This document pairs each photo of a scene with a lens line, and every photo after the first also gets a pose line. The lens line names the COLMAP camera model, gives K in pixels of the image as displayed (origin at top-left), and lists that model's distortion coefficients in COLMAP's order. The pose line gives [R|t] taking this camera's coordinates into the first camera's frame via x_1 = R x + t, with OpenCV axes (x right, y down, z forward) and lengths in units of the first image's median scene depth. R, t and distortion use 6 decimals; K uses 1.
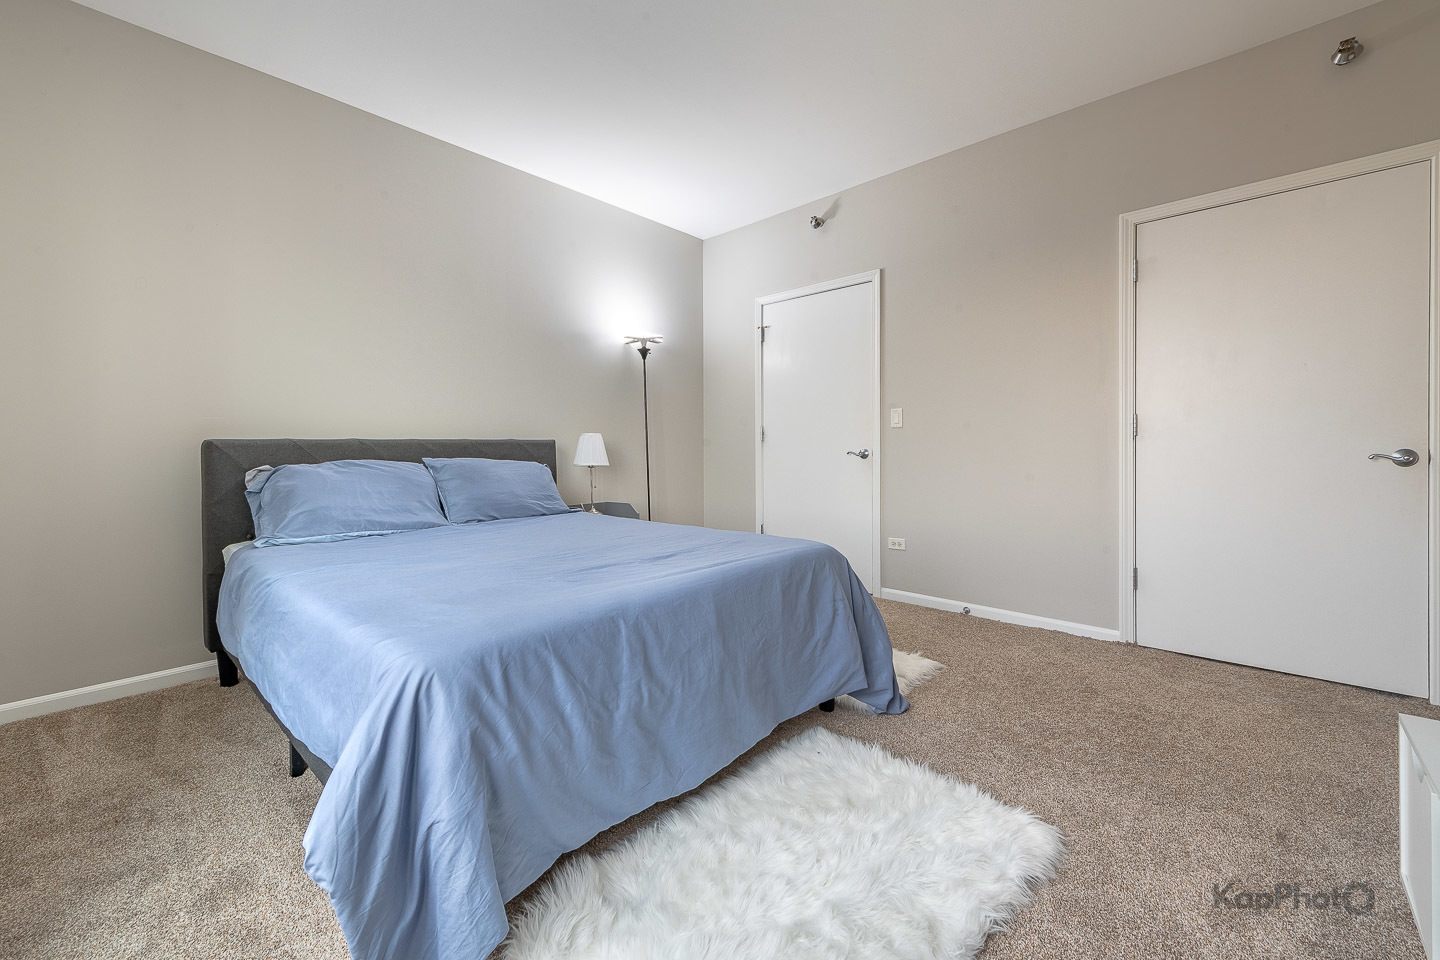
lens RADIAL K [[563.9, 0, 714.6], [0, 563.9, 449.7], [0, 0, 1]] dist [-0.000958, -0.000322]
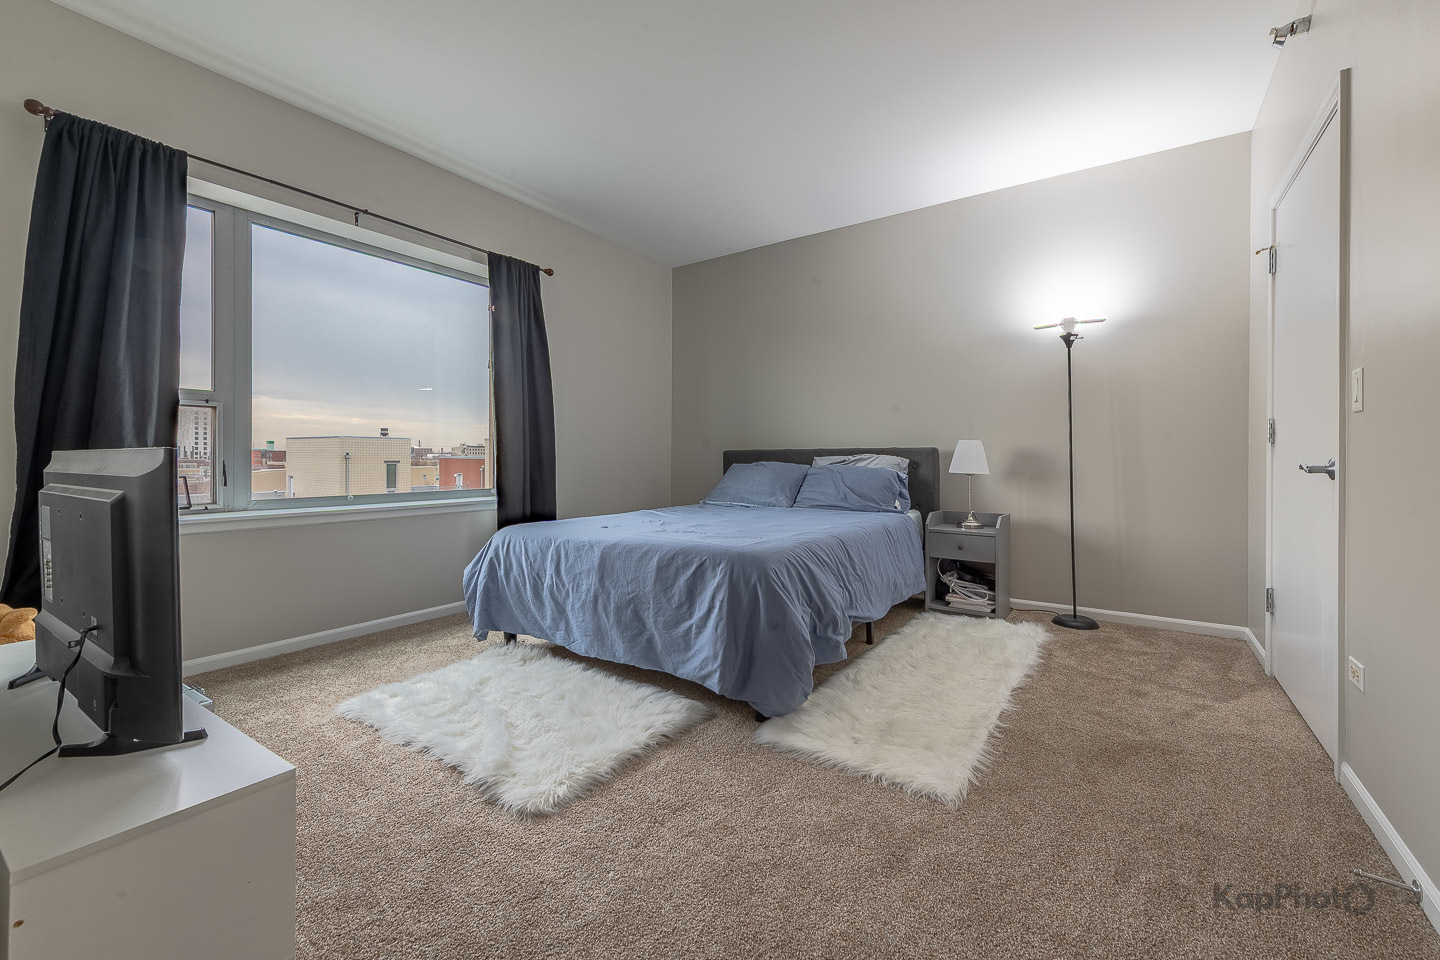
lens RADIAL K [[580.3, 0, 781.0], [0, 580.3, 454.1], [0, 0, 1]] dist [0.009012, -0.000249]
pose [[0.214316, 0.005021, -0.976751, 1.694152], [-0.008246, 0.999960, 0.003331, -0.015133], [0.976730, 0.007341, 0.214349, 1.136671]]
